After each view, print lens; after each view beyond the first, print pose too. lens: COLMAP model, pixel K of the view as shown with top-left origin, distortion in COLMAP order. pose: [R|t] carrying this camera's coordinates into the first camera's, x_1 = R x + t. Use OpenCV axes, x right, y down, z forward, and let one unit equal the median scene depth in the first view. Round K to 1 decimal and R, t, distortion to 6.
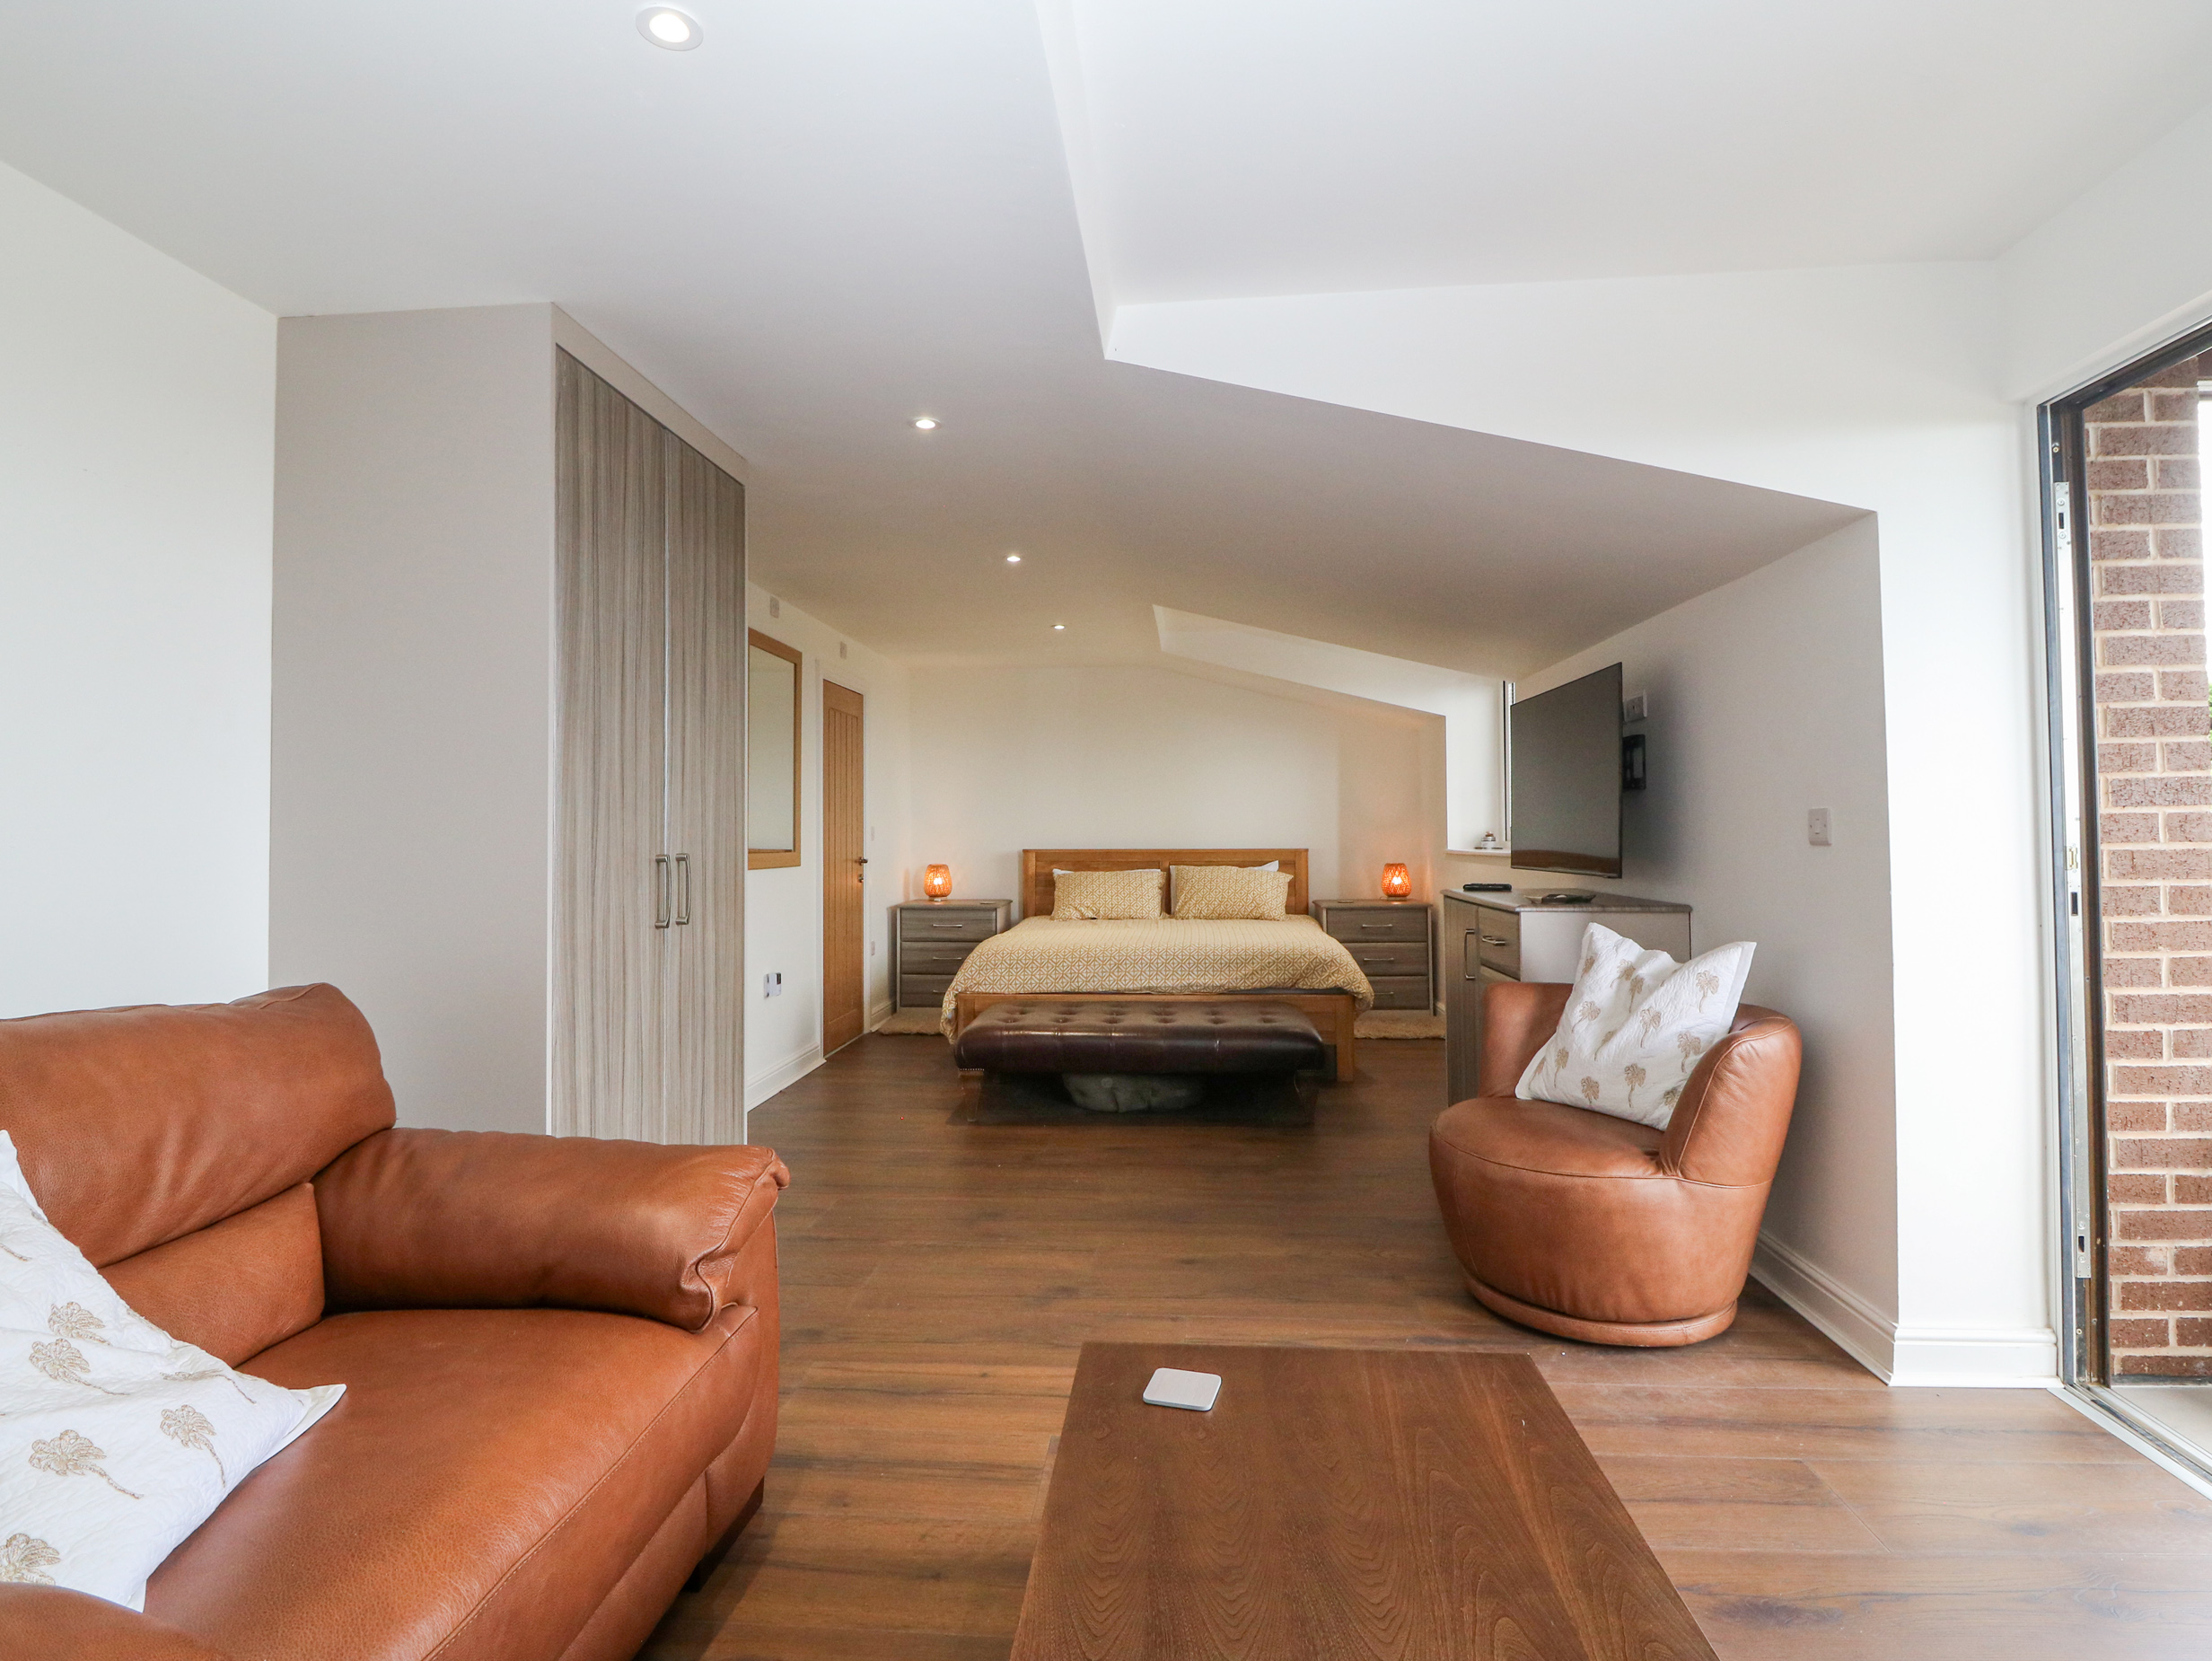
lens RADIAL K [[1175.1, 0, 1112.7], [0, 1175.1, 826.1], [0, 0, 1]] dist [-0.003540, -0.010832]
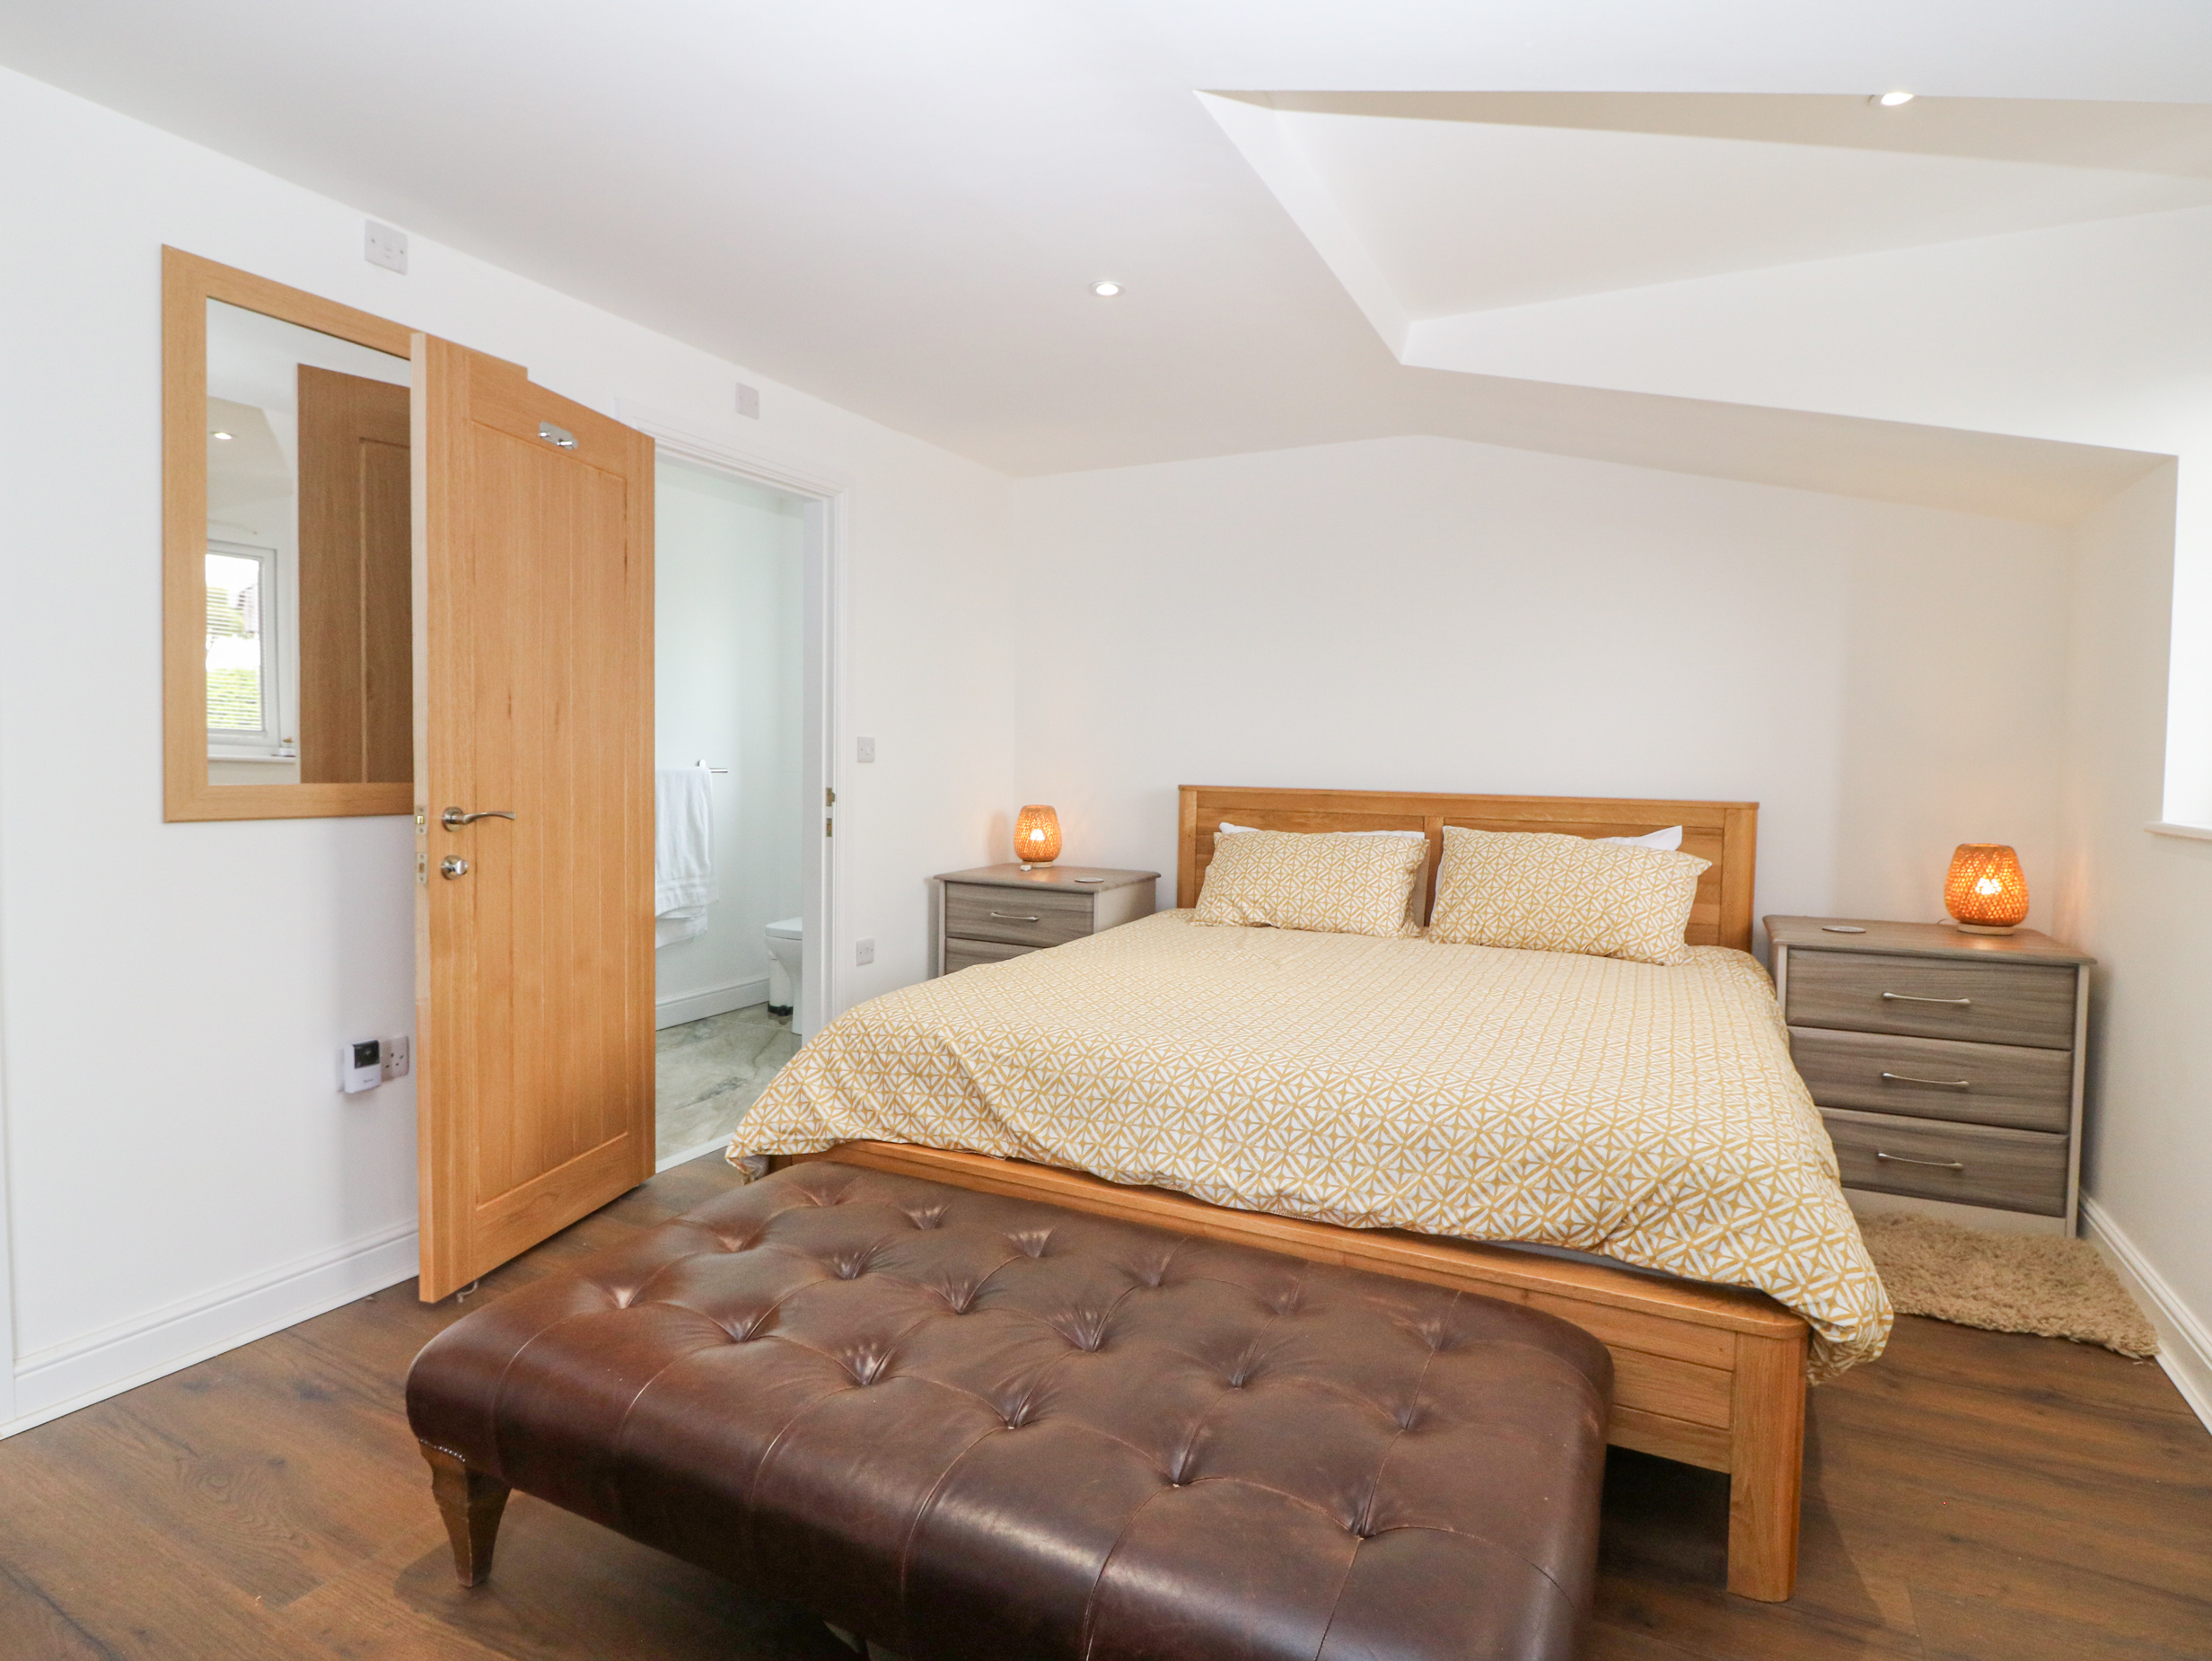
lens RADIAL K [[1175.1, 0, 1091.6], [0, 1175.1, 817.4], [0, 0, 1]] dist [-0.003540, -0.010832]
pose [[0.918883, 0.039949, -0.392503, 0.110607], [-0.018454, 0.998123, 0.058388, 0.003371], [0.394099, -0.046408, 0.917896, 0.493099]]
